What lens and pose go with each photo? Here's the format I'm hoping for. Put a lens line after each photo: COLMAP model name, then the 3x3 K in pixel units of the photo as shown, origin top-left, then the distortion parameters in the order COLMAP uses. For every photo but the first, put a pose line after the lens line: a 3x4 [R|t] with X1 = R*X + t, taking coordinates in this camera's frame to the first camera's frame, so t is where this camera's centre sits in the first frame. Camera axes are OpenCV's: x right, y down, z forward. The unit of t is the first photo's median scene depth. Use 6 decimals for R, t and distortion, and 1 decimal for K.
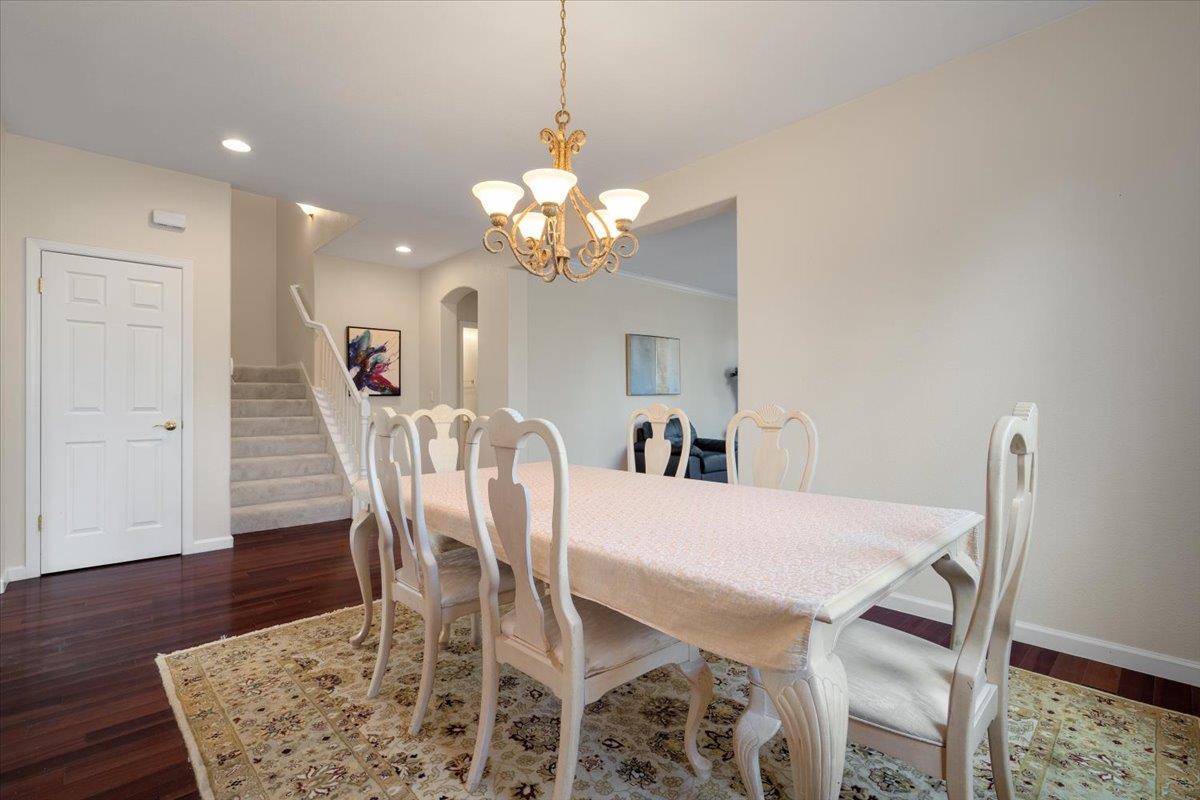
lens RADIAL K [[547.1, 0, 602.1], [0, 547.1, 406.9], [0, 0, 1]] dist [0.000891, -0.000460]
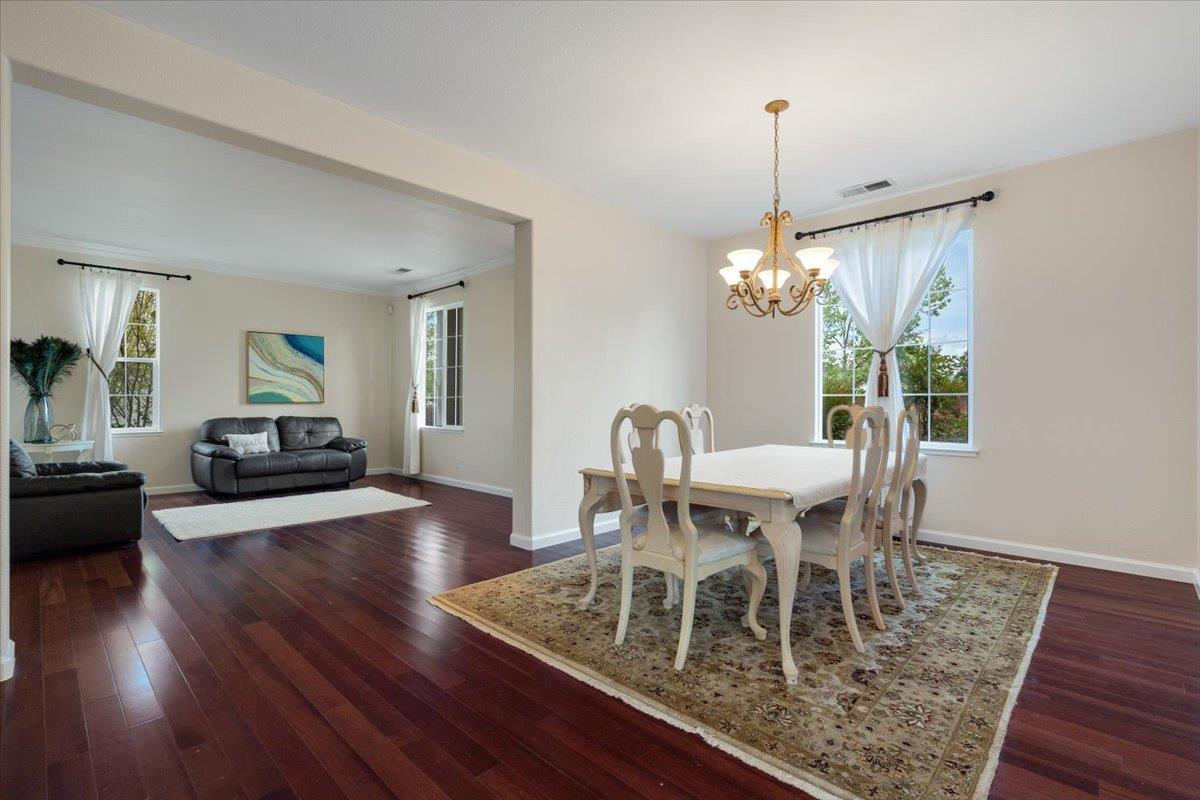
lens RADIAL K [[547.1, 0, 601.5], [0, 547.1, 394.8], [0, 0, 1]] dist [0.000891, -0.000460]
pose [[-0.047755, 0.011568, 0.998792, -1.620582], [0.010549, 0.999883, -0.011077, -0.010566], [-0.998803, 0.010007, -0.047871, 1.660443]]
